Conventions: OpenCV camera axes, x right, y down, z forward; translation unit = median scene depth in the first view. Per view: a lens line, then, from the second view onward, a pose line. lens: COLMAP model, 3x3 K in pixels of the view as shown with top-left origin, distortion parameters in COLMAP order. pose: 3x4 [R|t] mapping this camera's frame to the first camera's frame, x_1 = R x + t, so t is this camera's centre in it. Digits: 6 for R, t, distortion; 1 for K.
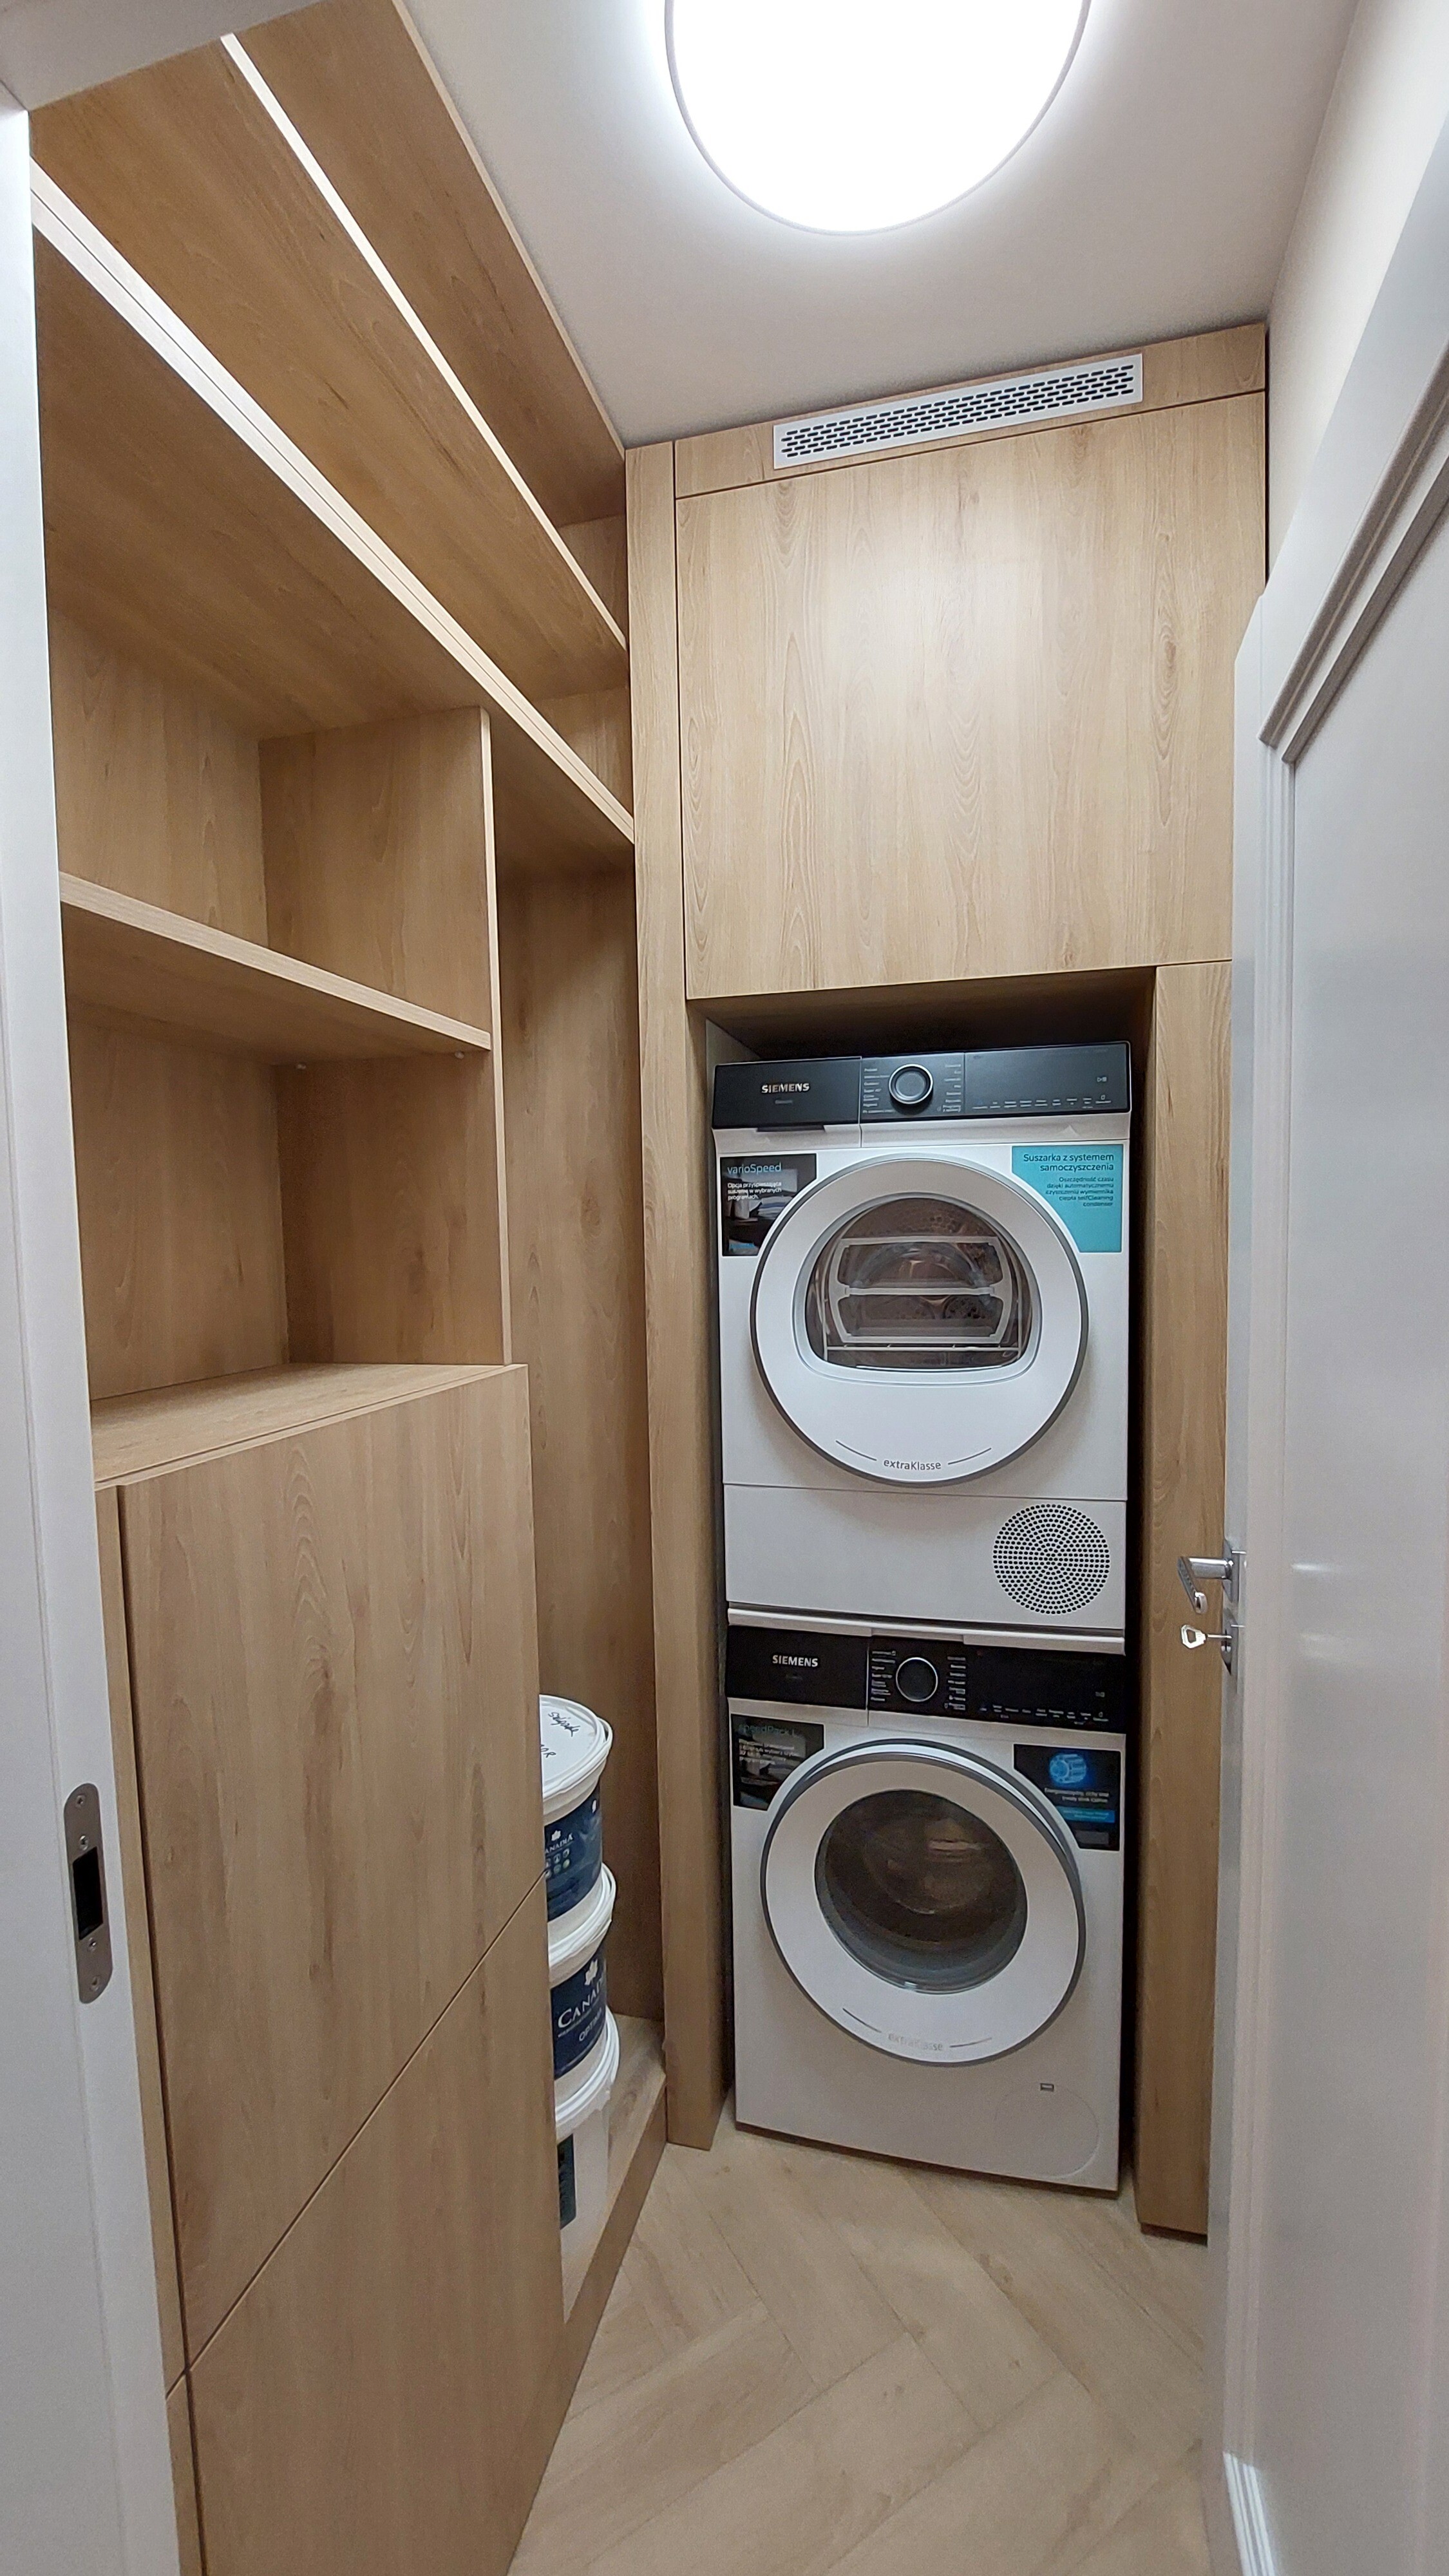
lens RADIAL K [[1026.2, 0, 751.2], [0, 1026.2, 1296.0], [0, 0, 1]] dist [-0.009903, -0.004372]
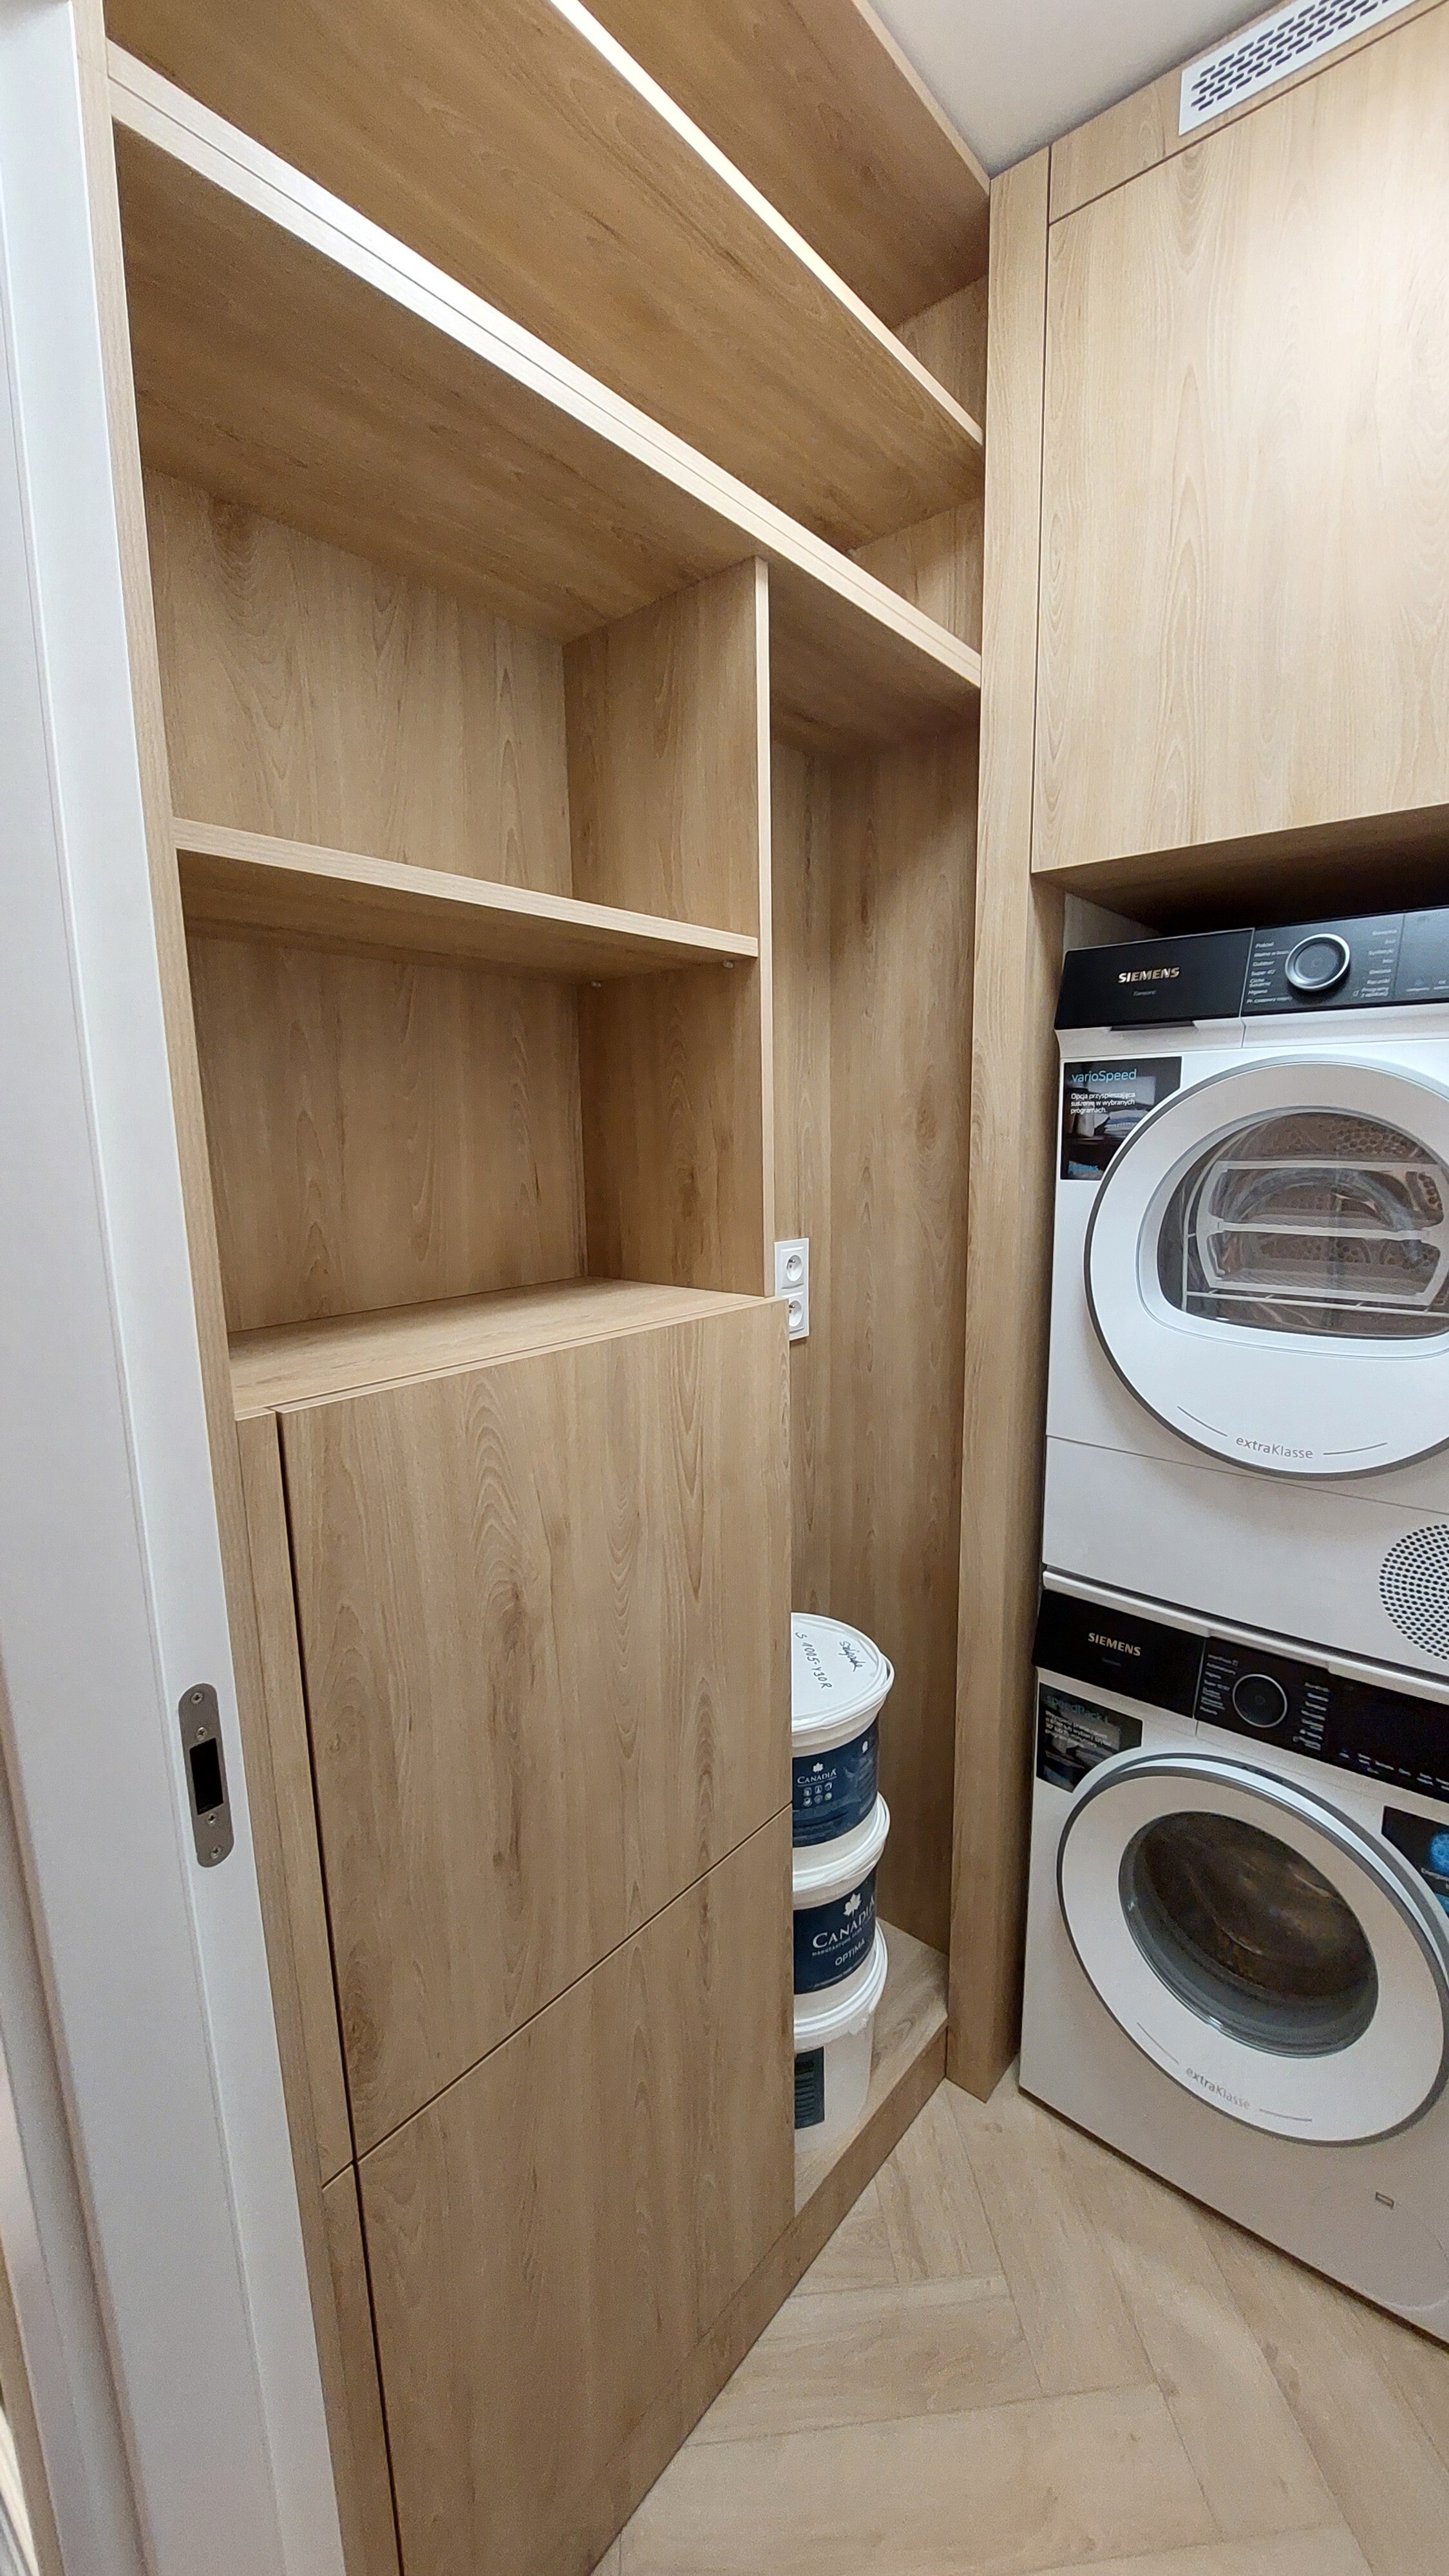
lens RADIAL K [[1029.8, 0, 750.5], [0, 1029.8, 1302.0], [0, 0, 1]] dist [-0.014929, -0.000445]
pose [[0.899196, 0.082675, -0.429664, 0.137421], [-0.033375, 0.992085, 0.121048, -0.037568], [0.436271, -0.094506, 0.894838, 0.121871]]
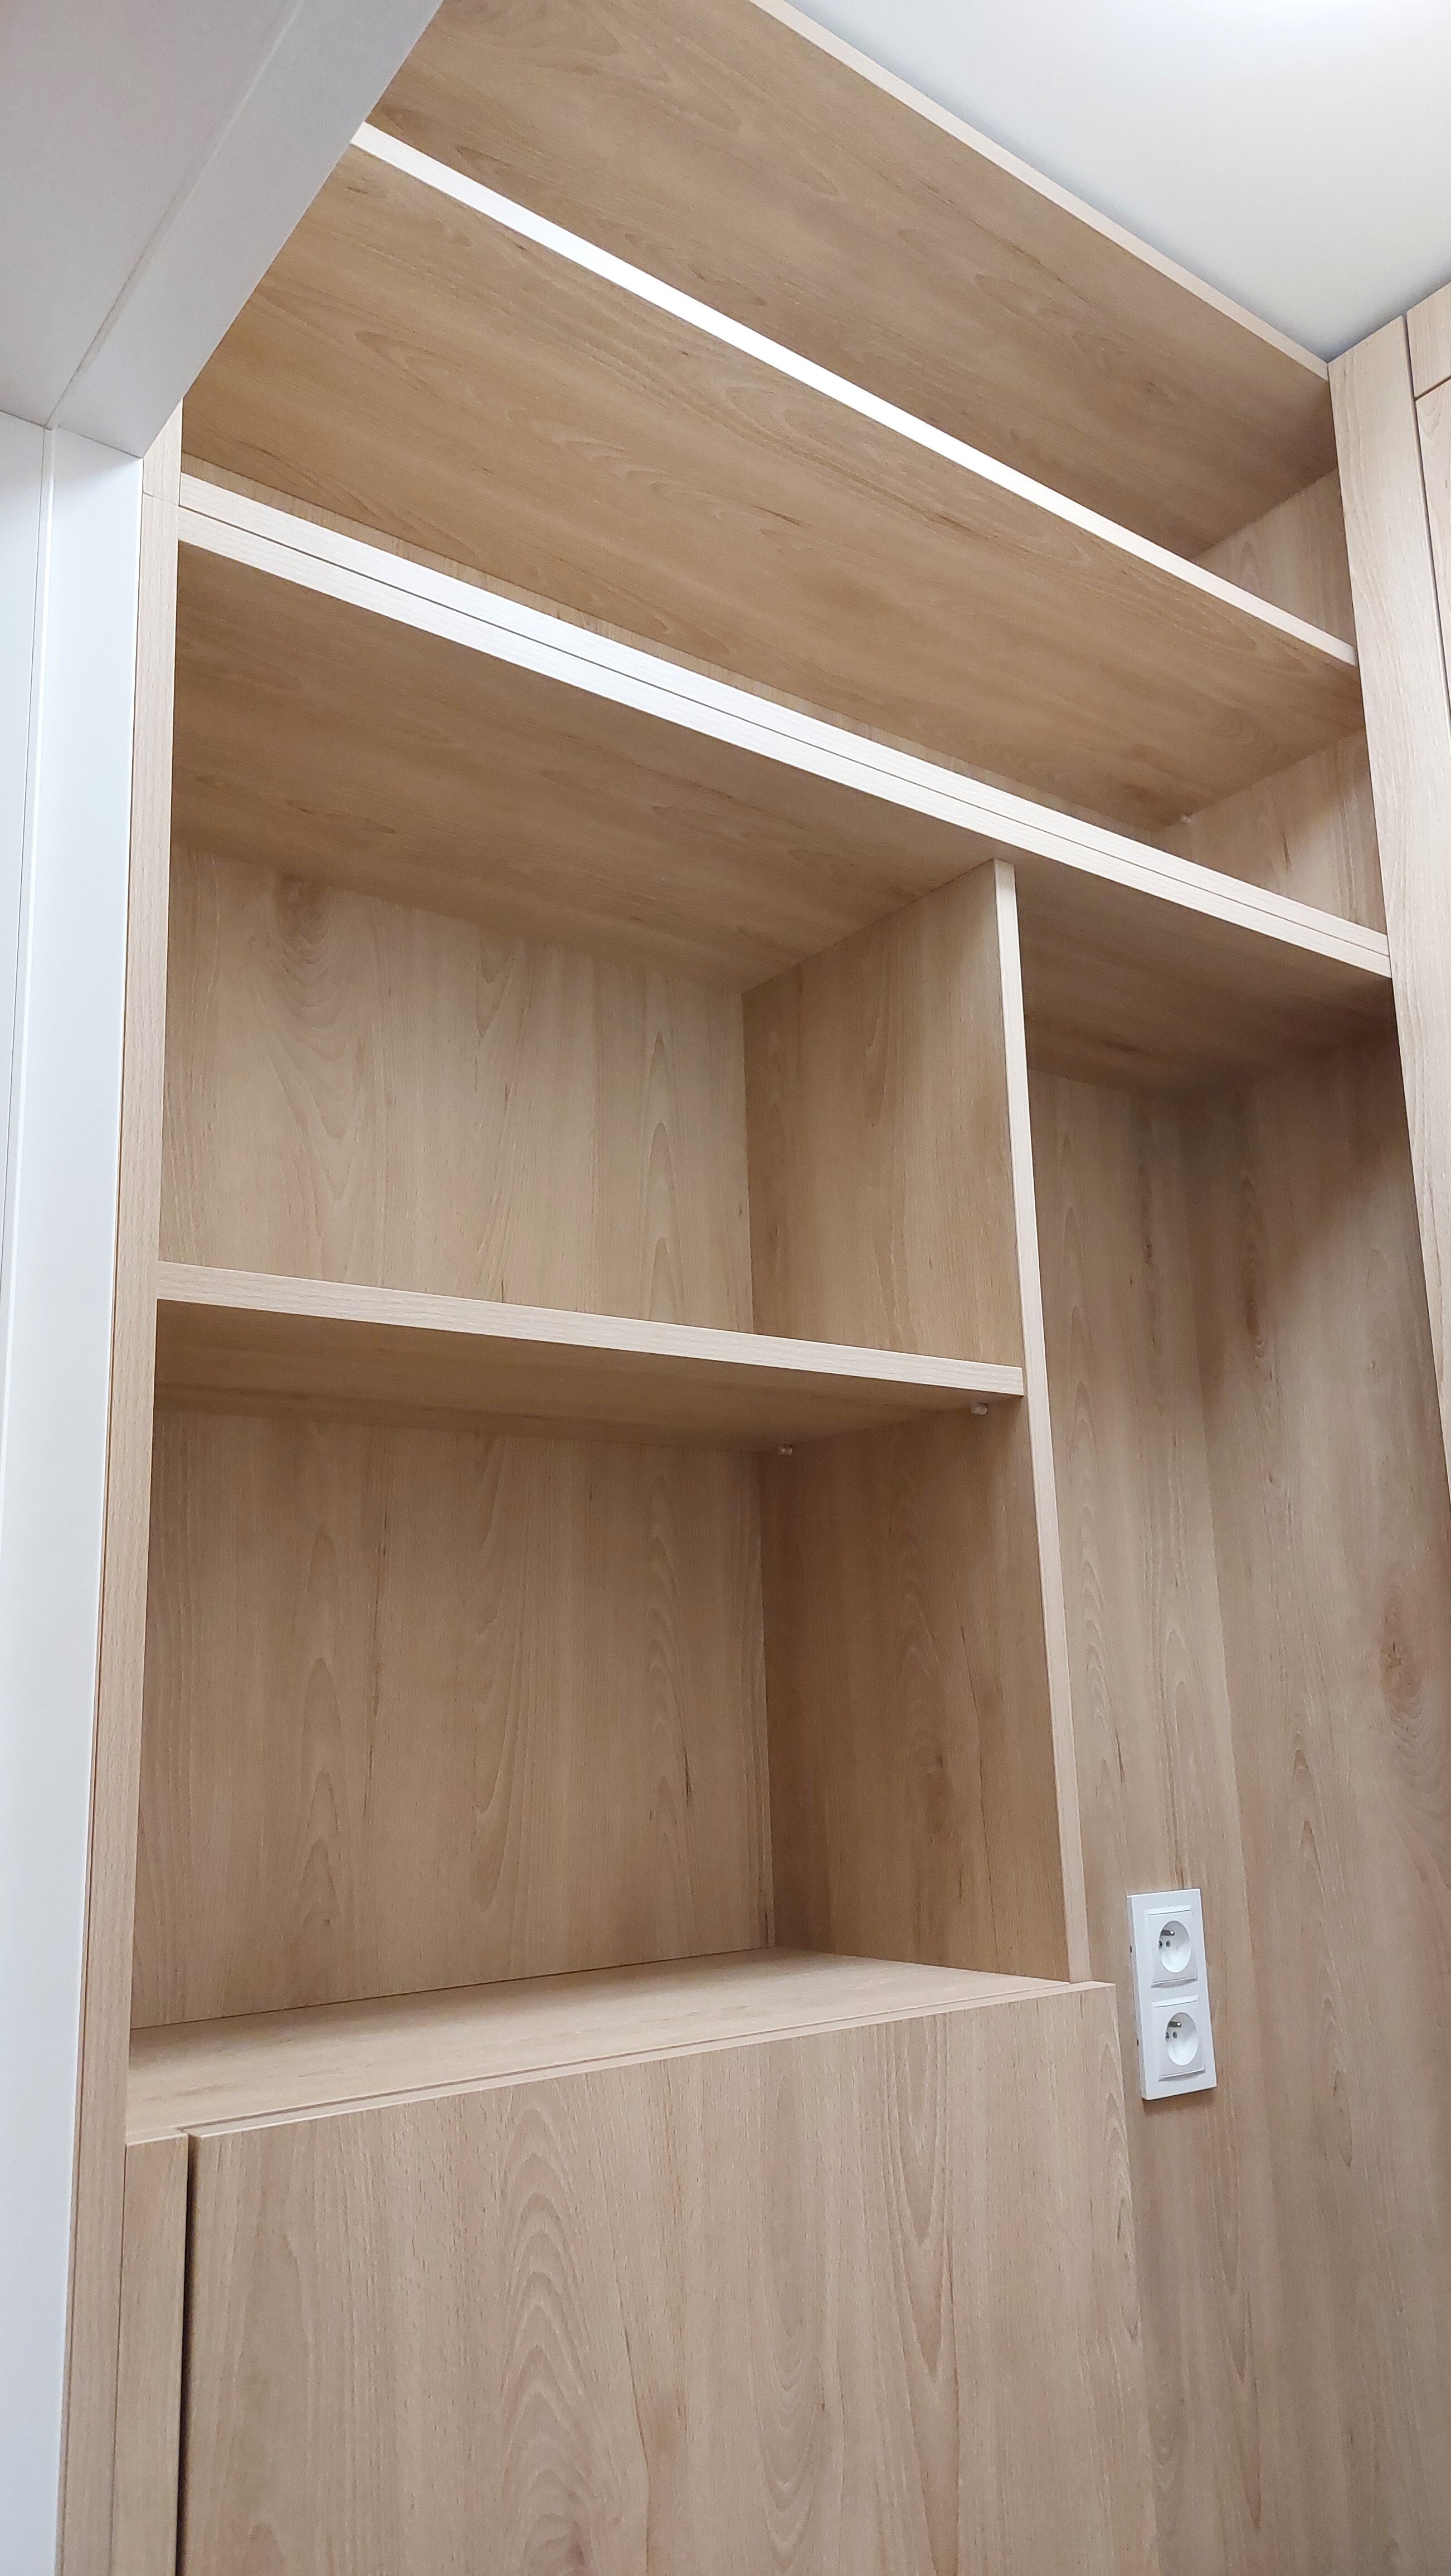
lens RADIAL K [[1869.3, 0, 766.4], [0, 1869.3, 1299.8], [0, 0, 1]] dist [0.099473, -0.128829]
pose [[0.780102, -0.143258, -0.609031, 0.242328], [-0.021904, 0.966583, -0.255418, -0.016222], [0.625269, 0.212592, 0.750895, 0.087363]]
